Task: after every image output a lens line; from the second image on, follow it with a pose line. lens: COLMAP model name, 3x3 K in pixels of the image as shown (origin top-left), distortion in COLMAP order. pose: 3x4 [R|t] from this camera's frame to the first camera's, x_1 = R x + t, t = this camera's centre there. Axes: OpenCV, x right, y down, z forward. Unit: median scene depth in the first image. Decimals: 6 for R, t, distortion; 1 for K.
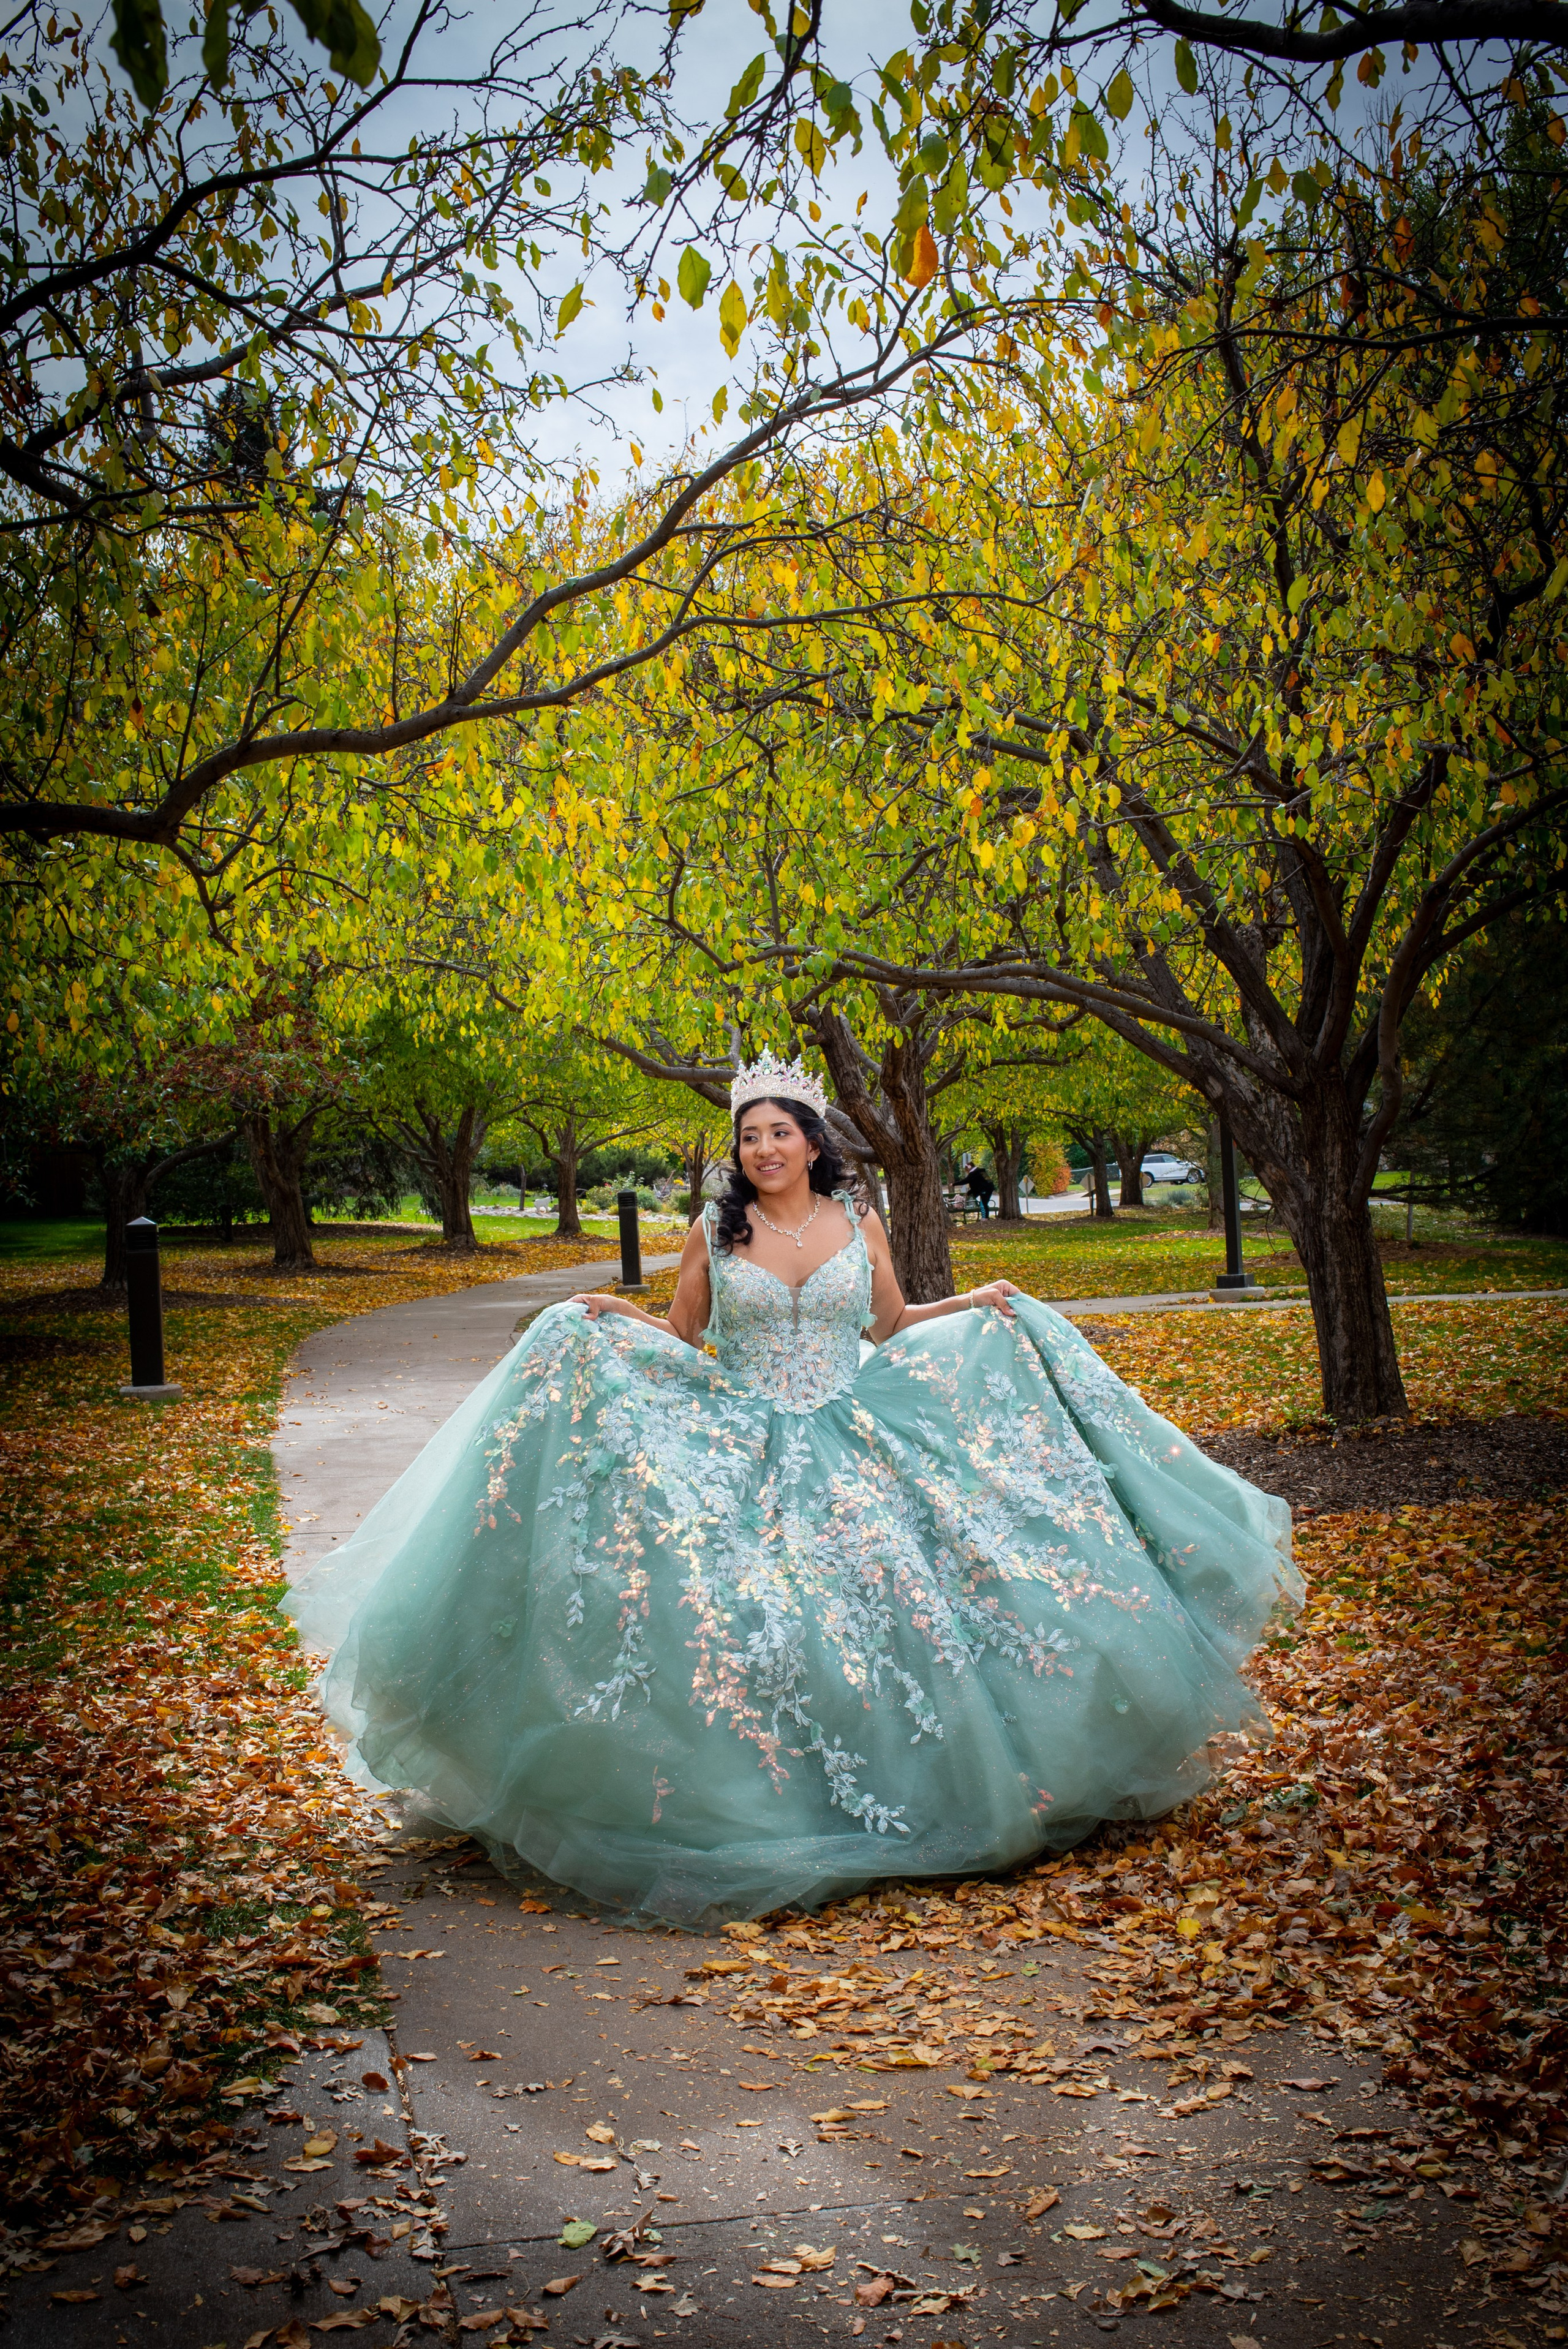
lens RADIAL K [[2692.0, 0, 780.8], [0, 2692.0, 1296.1], [0, 0, 1]] dist [-0.096383, 0.101591]
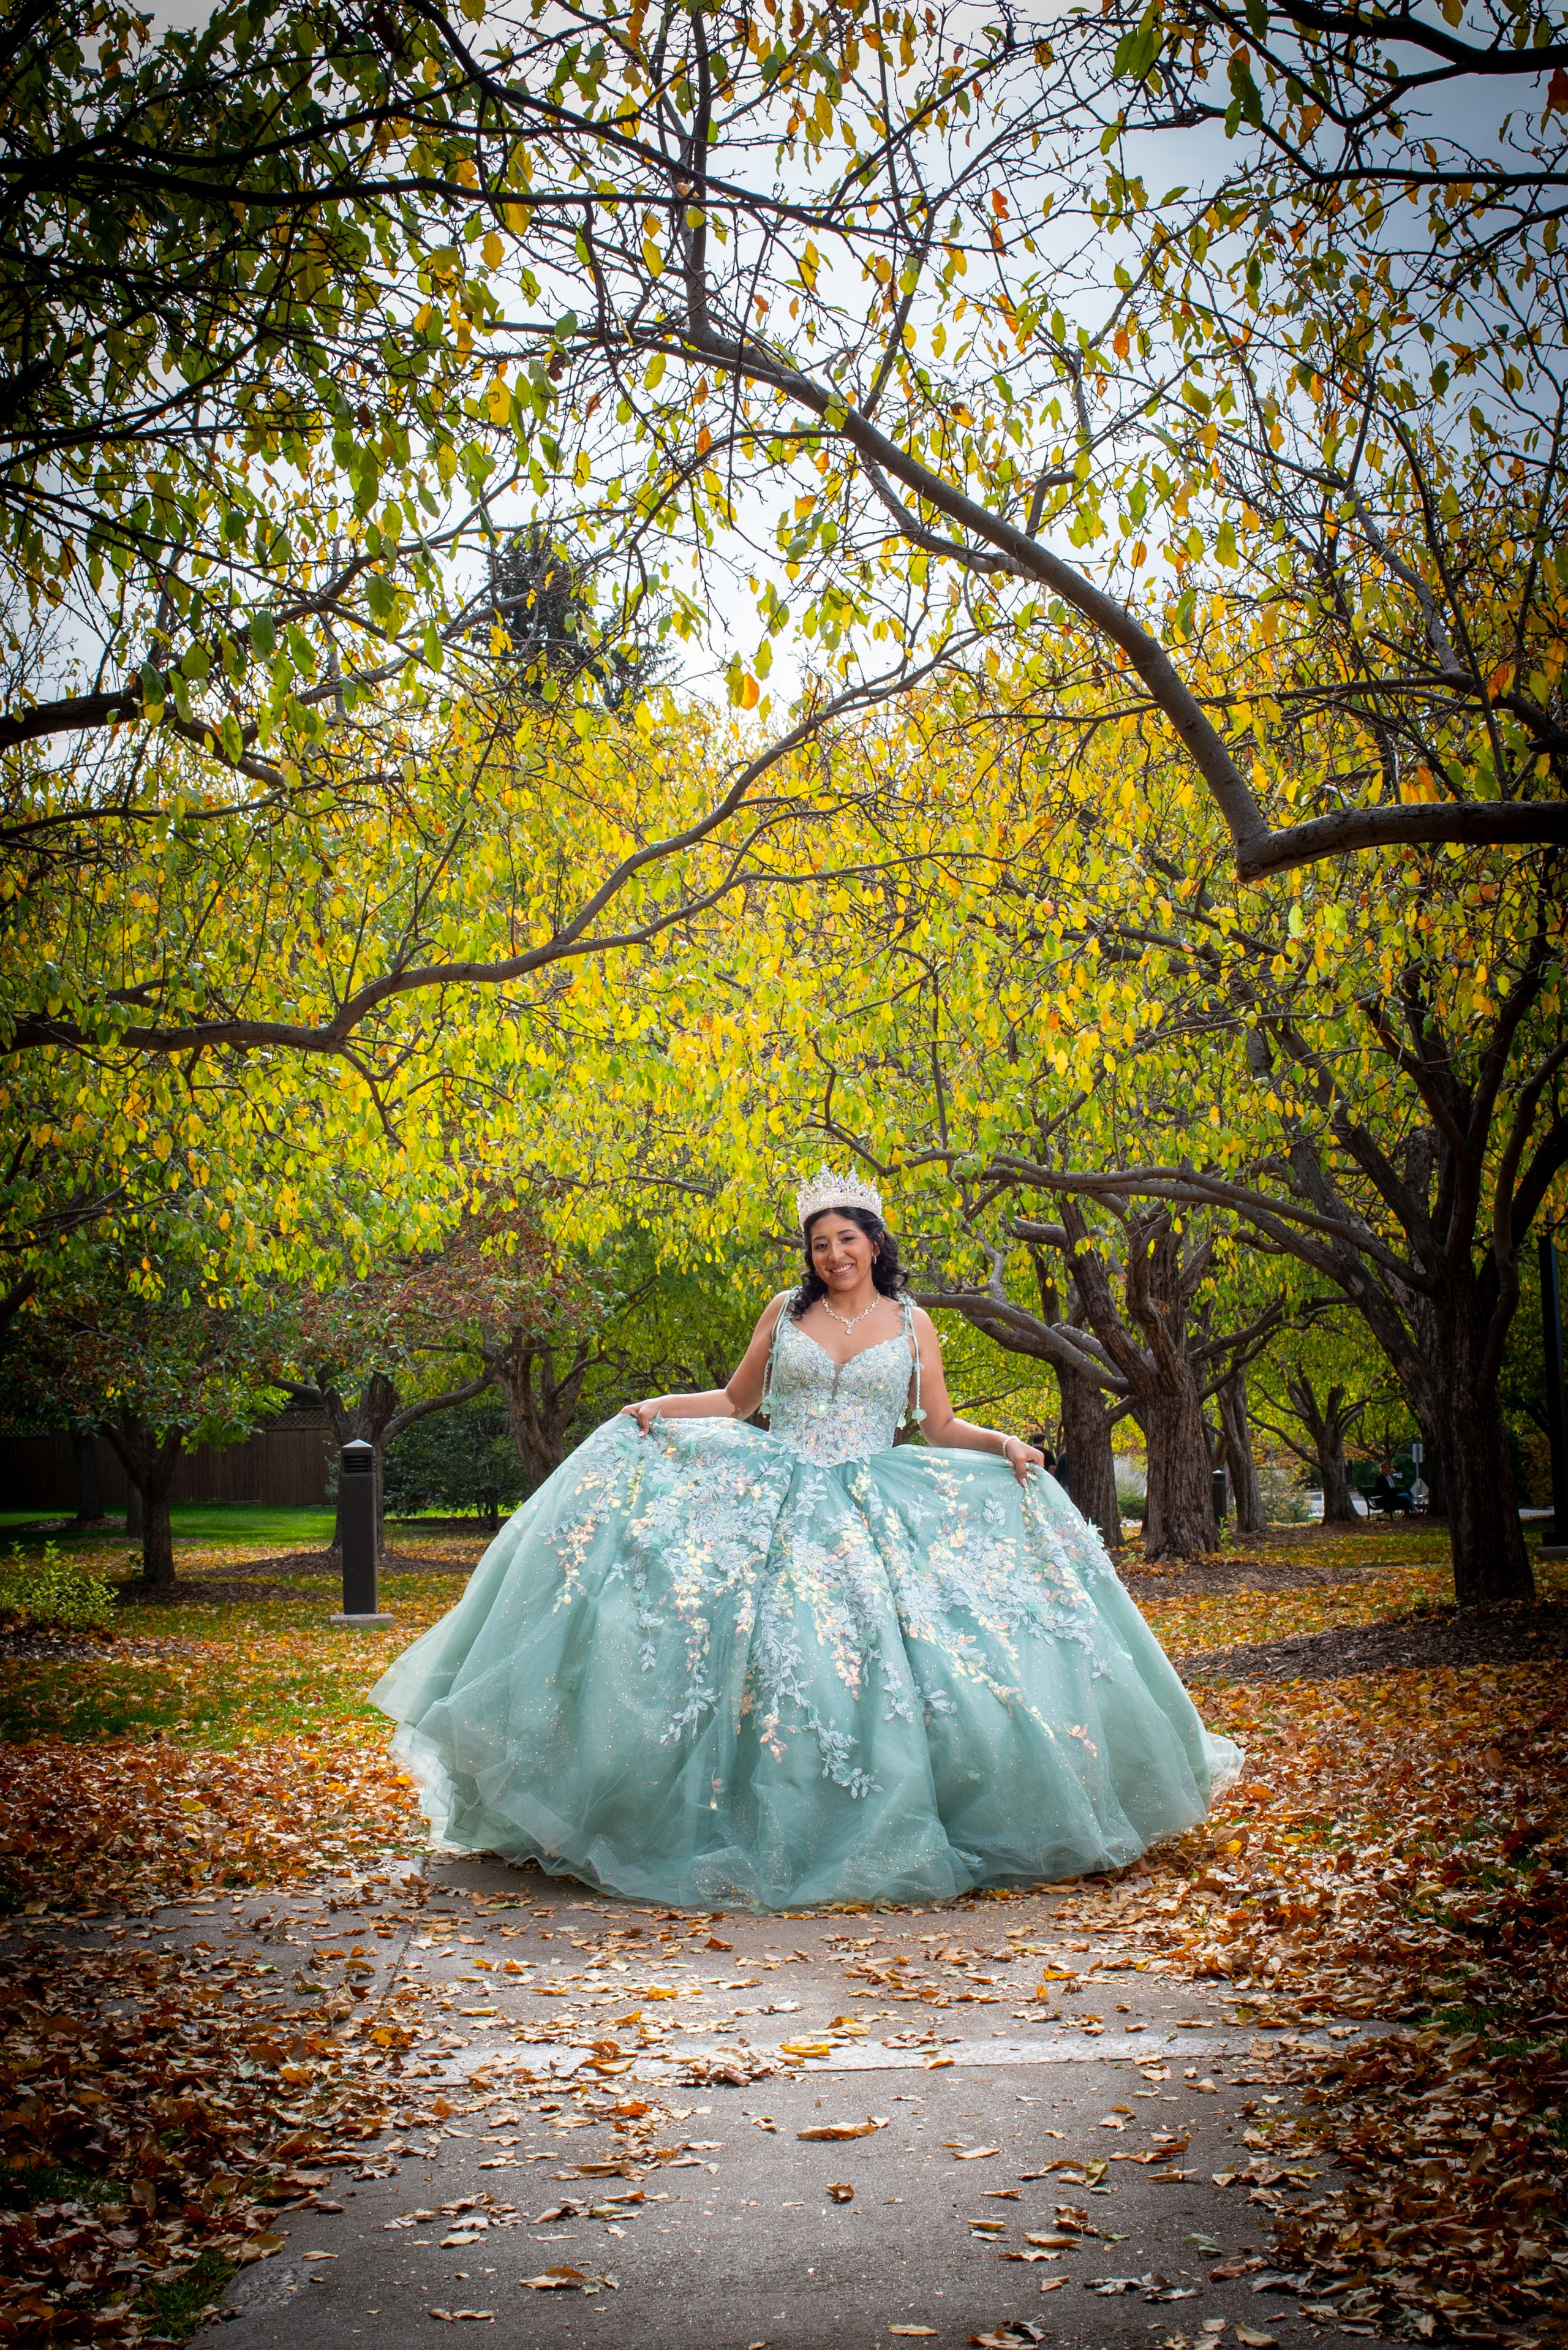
lens RADIAL K [[3474.8, 0, 787.2], [0, 3474.8, 1226.7], [0, 0, 1]] dist [-0.117660, 0.015961]
pose [[0.991966, 0.000322, -0.126505, 0.176330], [-0.015421, 0.992847, -0.118393, 0.095549], [0.125562, 0.119393, 0.984875, -0.535969]]
